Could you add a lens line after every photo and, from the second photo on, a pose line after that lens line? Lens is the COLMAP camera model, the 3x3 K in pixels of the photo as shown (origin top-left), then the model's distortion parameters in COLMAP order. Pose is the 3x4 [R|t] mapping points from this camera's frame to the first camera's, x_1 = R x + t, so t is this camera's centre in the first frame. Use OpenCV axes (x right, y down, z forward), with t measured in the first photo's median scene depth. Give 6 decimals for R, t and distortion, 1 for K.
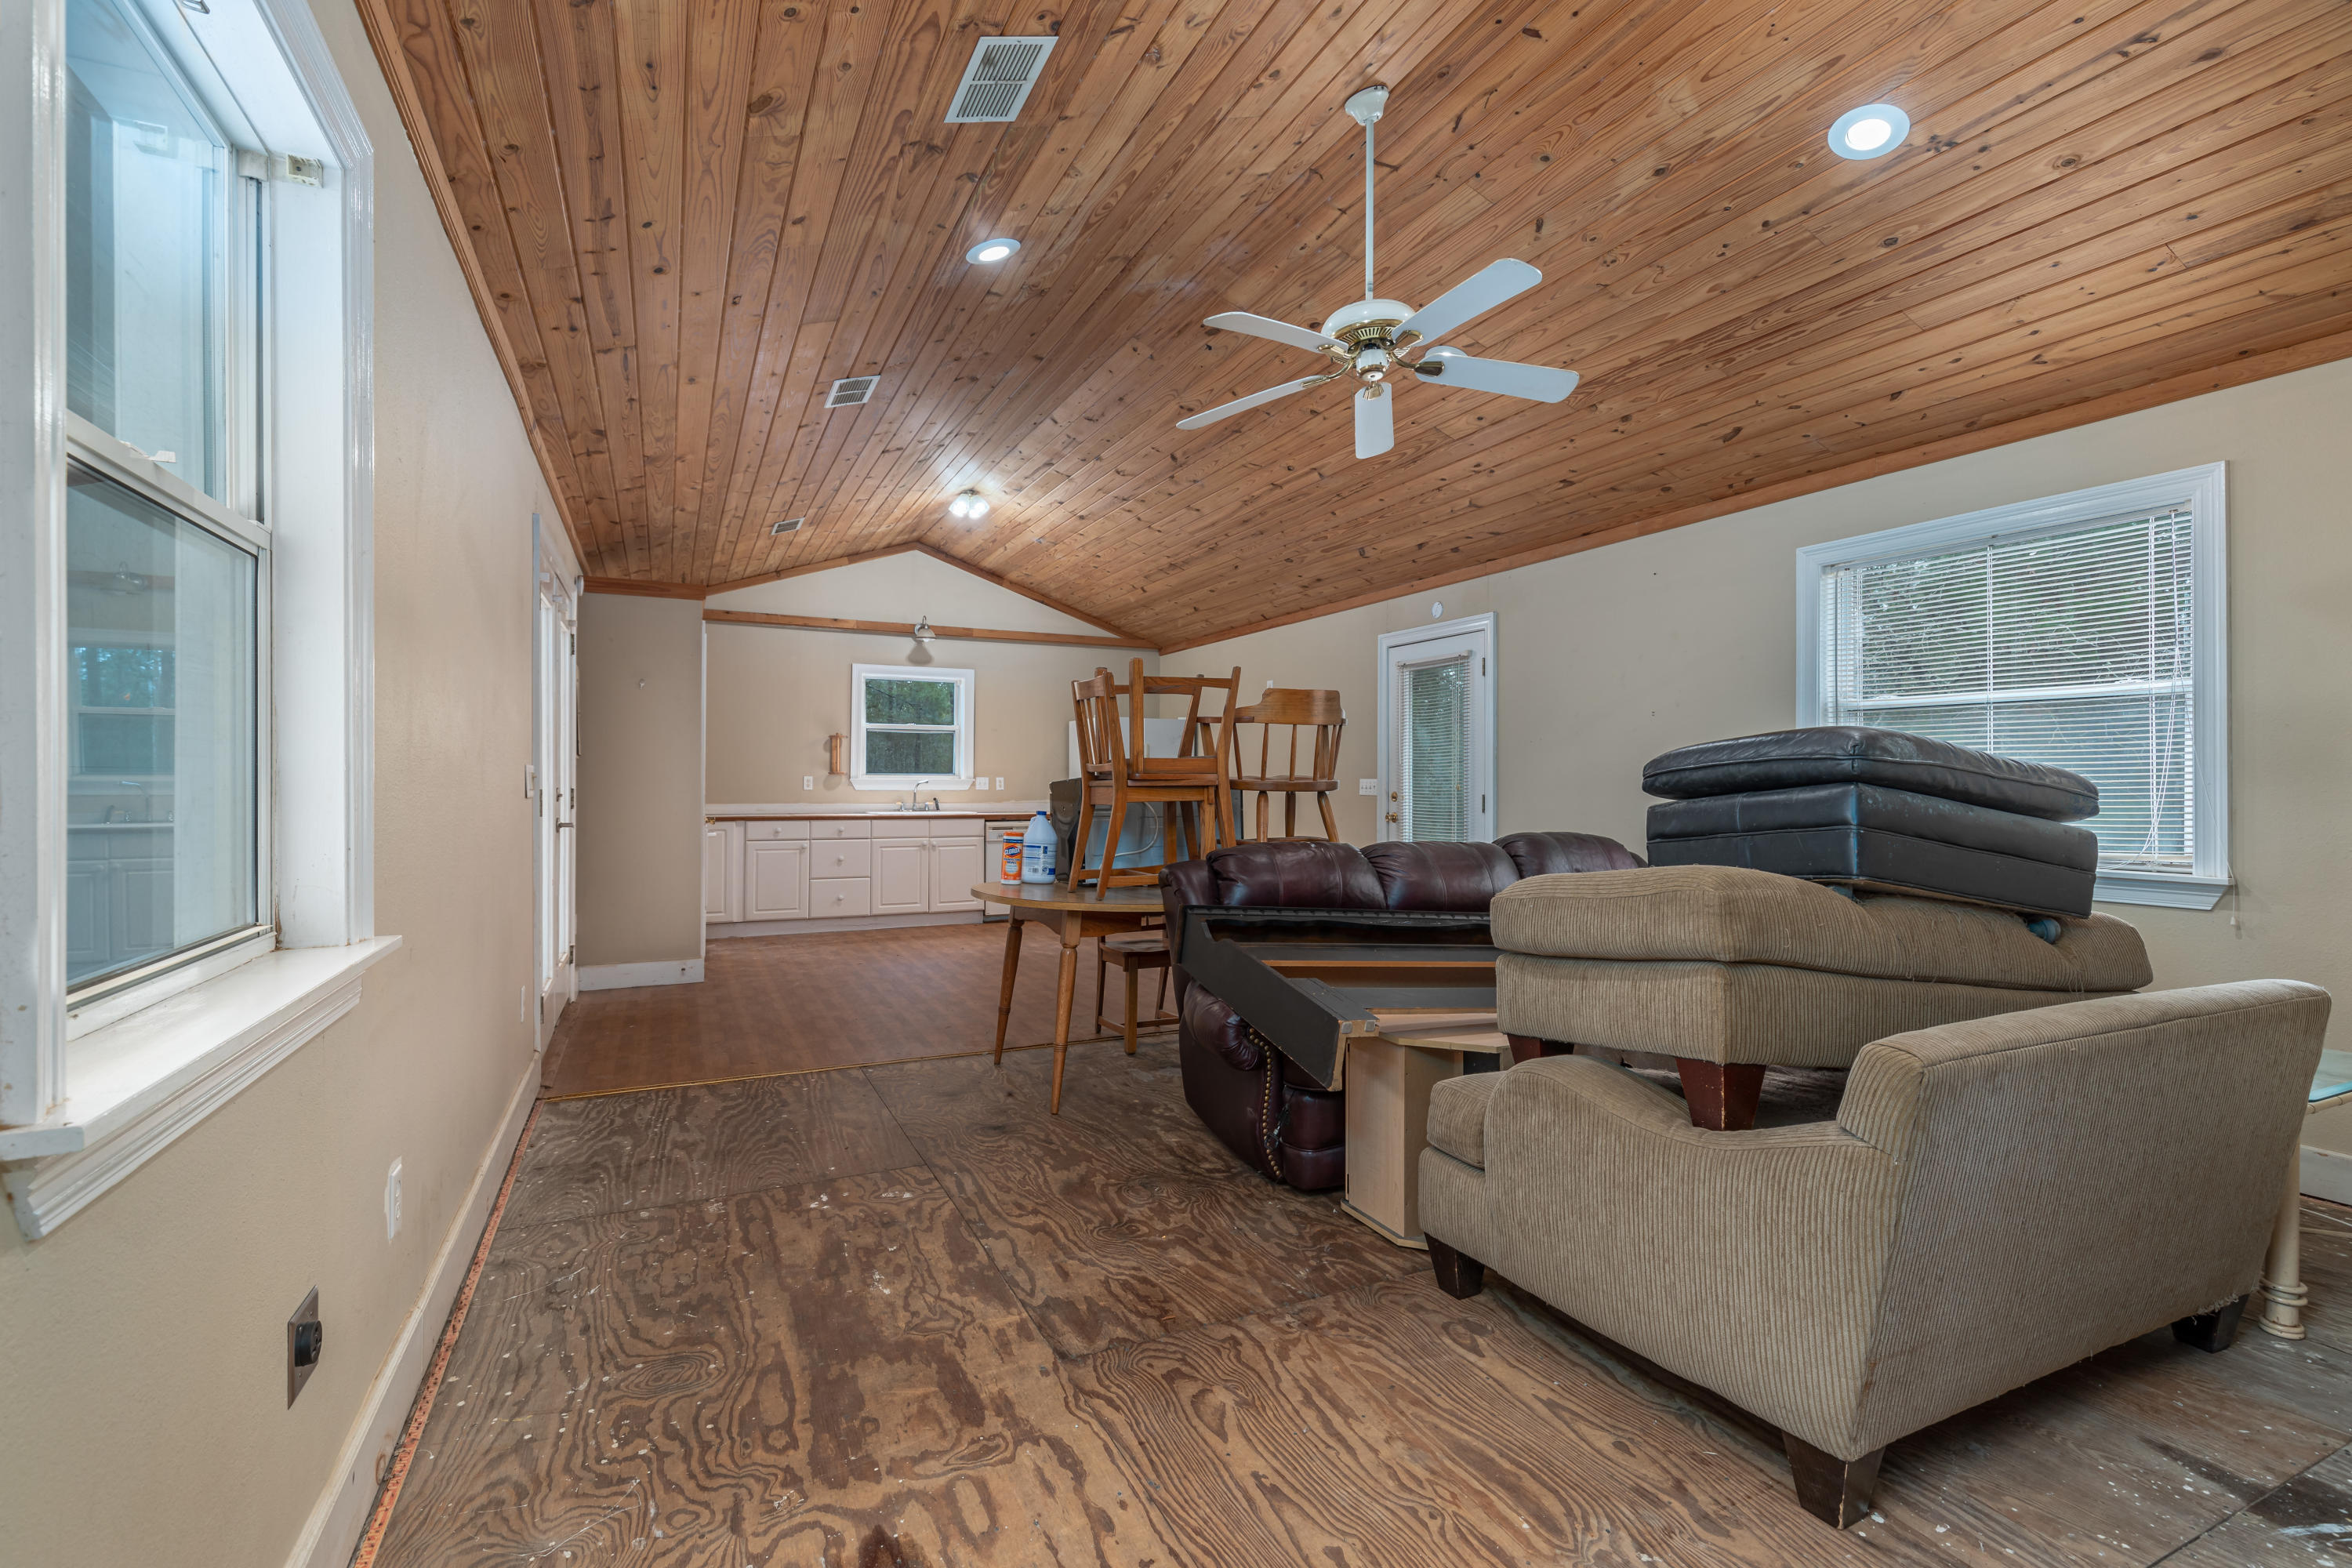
lens RADIAL K [[1075.6, 0, 1174.2], [0, 1075.6, 785.3], [0, 0, 1]] dist [0.021847, 0.000497]
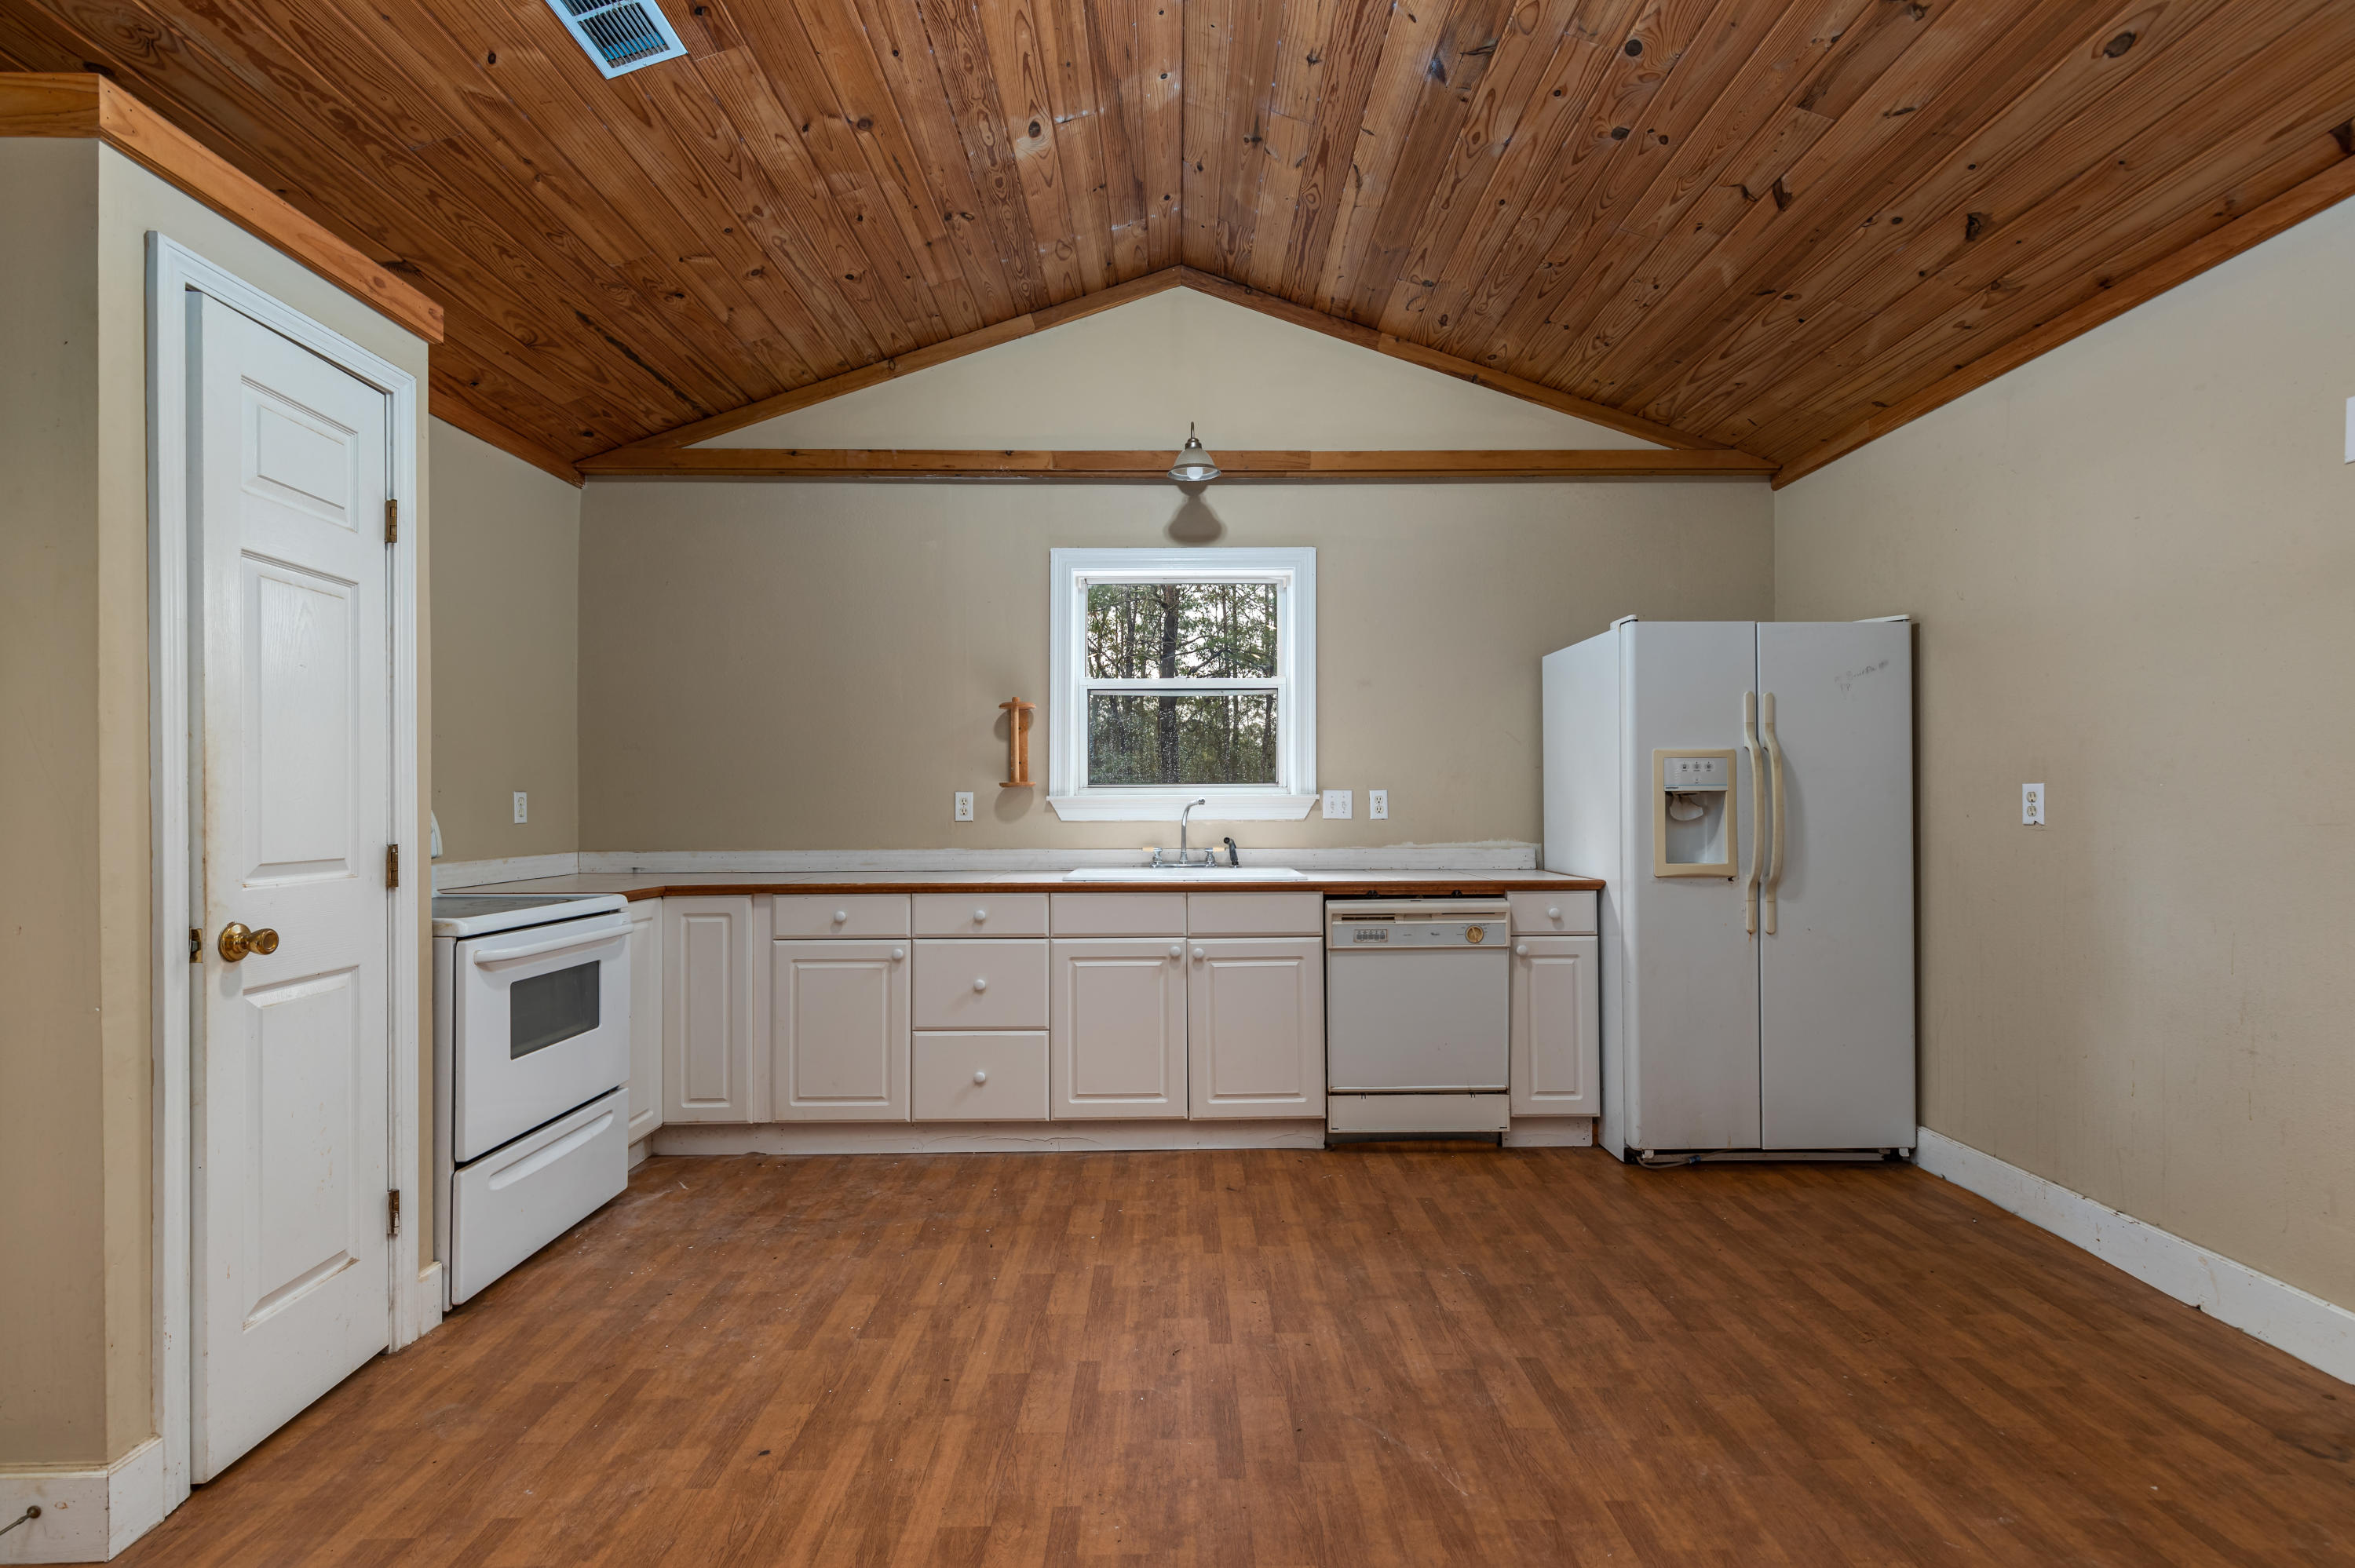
lens RADIAL K [[1076.9, 0, 1174.9], [0, 1076.9, 776.4], [0, 0, 1]] dist [0.021847, 0.000497]
pose [[0.901370, -0.018114, -0.432671, -0.049434], [0.007729, 0.999639, -0.025749, -0.002458], [0.432981, 0.019865, 0.901184, 0.594779]]
